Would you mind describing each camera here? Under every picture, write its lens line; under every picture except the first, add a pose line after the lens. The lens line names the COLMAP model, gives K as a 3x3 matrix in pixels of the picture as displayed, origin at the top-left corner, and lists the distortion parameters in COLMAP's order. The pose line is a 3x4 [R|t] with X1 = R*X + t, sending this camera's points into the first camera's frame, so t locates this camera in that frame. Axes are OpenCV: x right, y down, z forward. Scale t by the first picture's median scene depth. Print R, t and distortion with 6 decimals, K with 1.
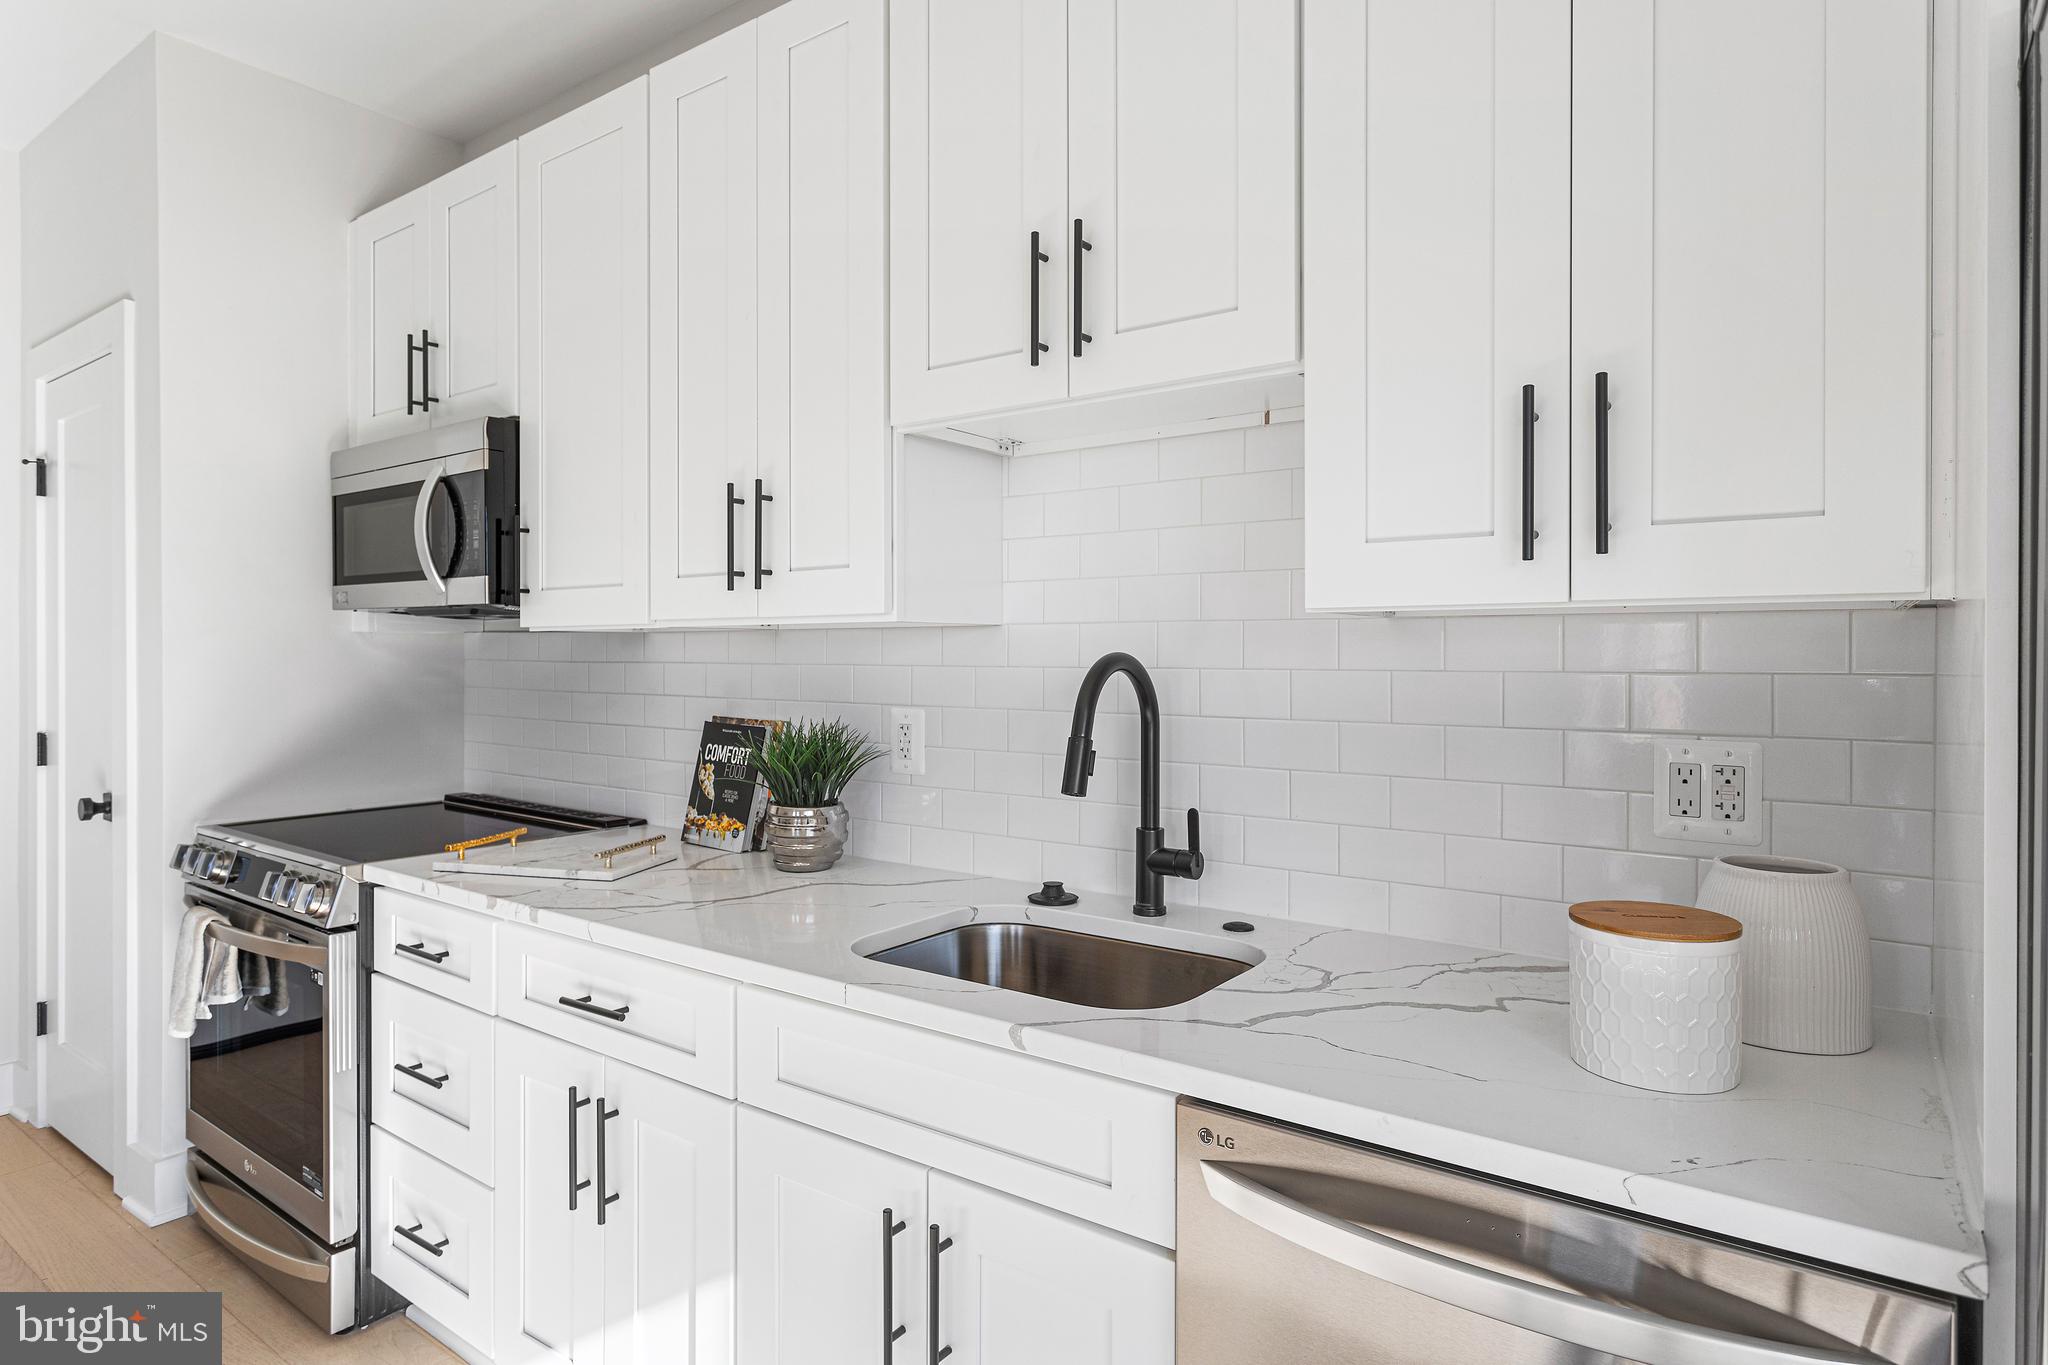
lens RADIAL K [[1135.5, 0, 1001.7], [0, 1135.5, 661.2], [0, 0, 1]] dist [-0.000036, -0.001021]
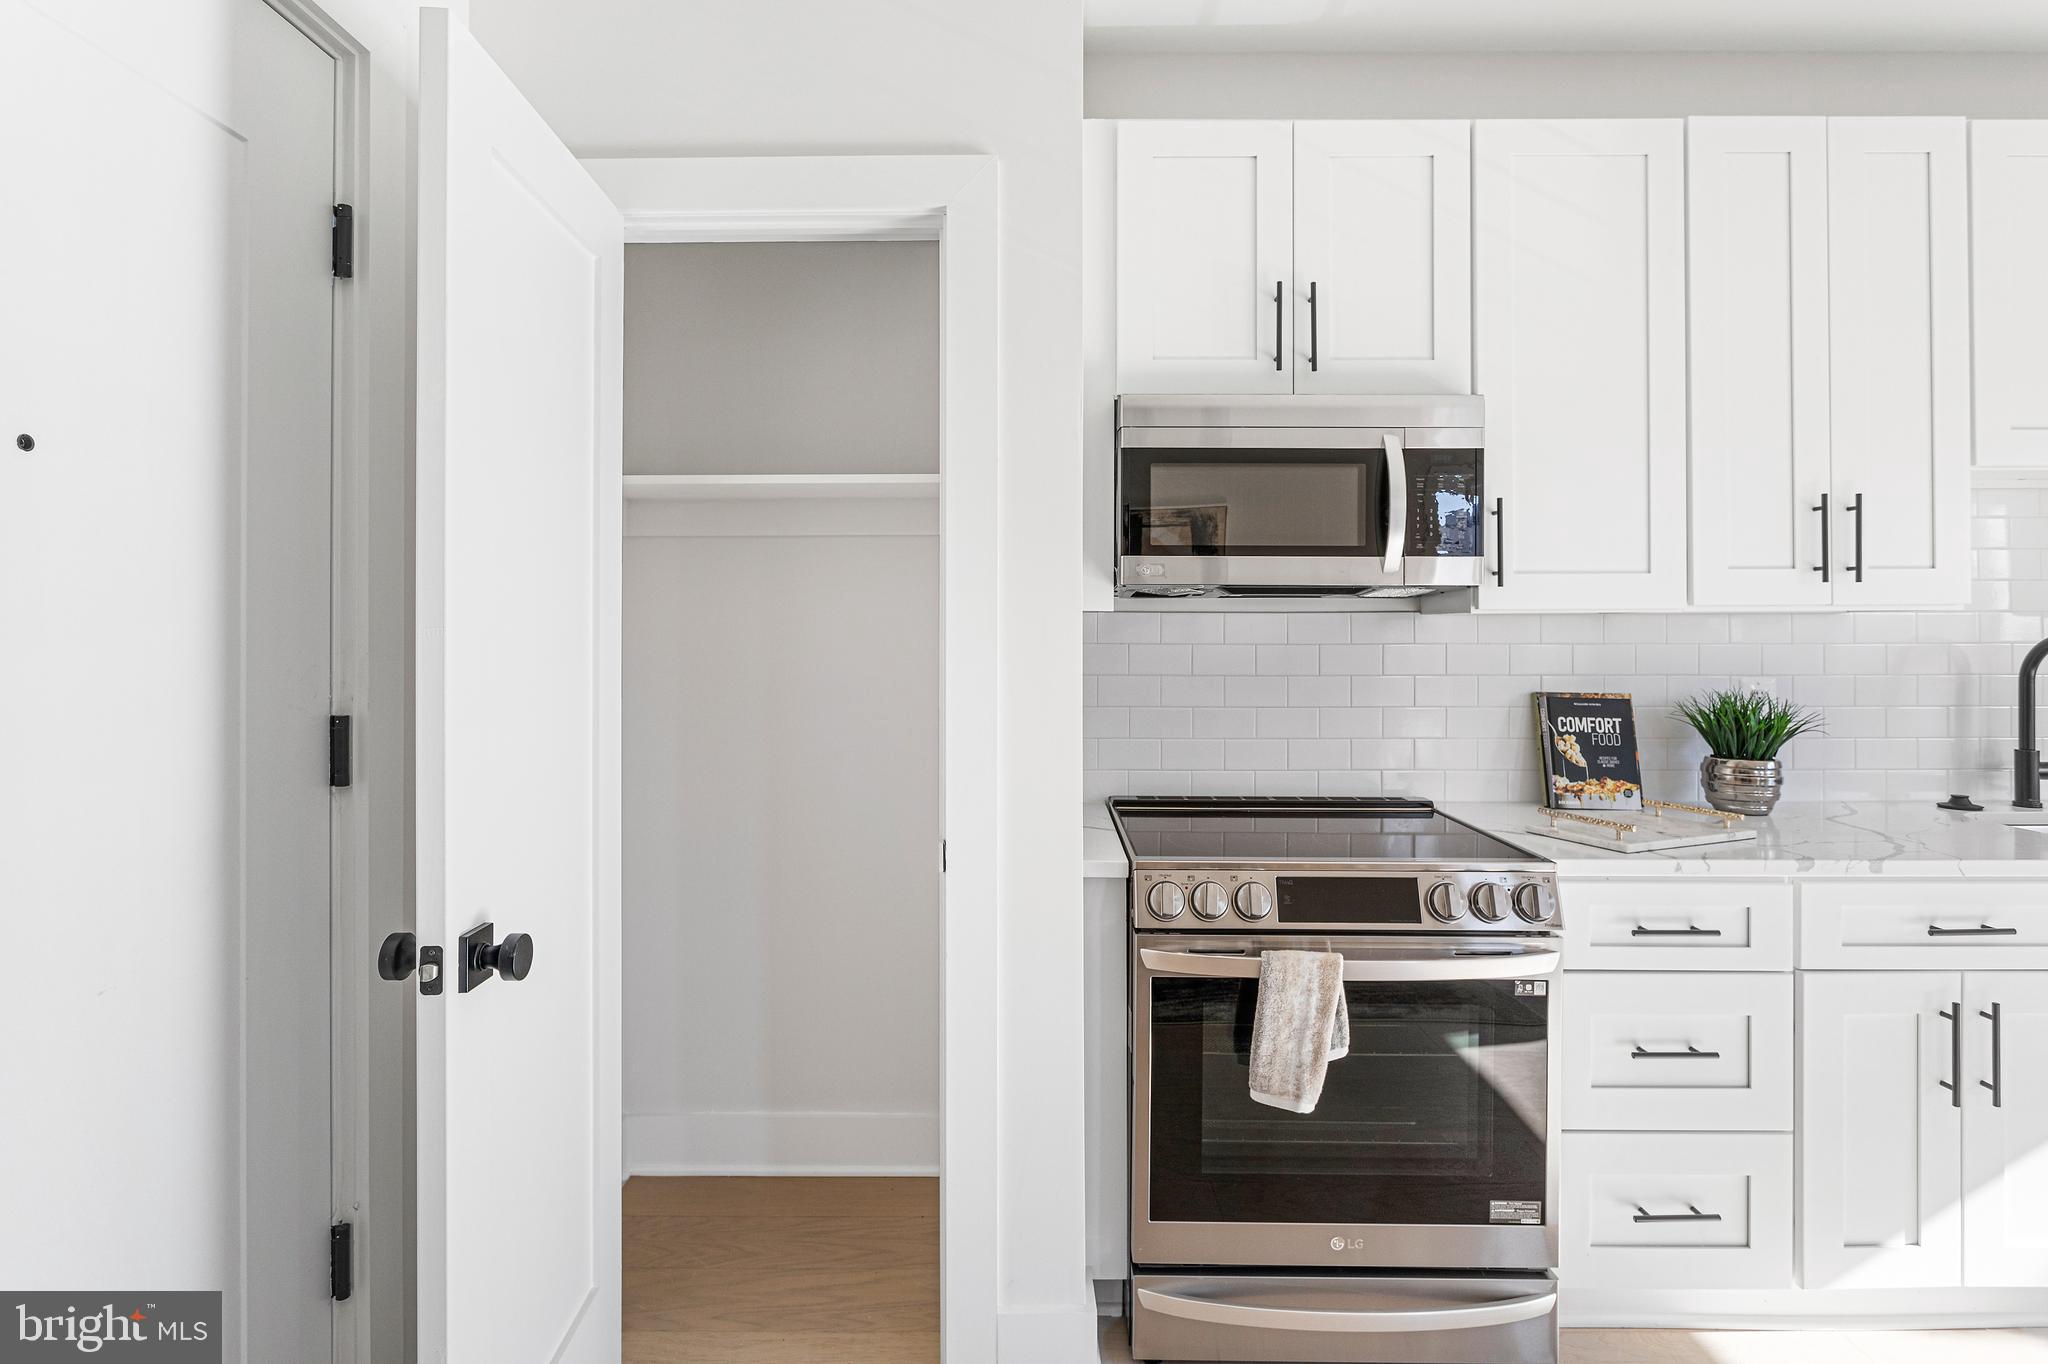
lens RADIAL K [[1029.2, 0, 1032.1], [0, 1029.2, 627.1], [0, 0, 1]] dist [-0.005020, -0.000313]
pose [[0.801302, -0.002604, 0.598254, -1.422477], [0.009035, 0.999929, -0.007749, -0.012579], [-0.598191, 0.011615, 0.801269, 0.572877]]
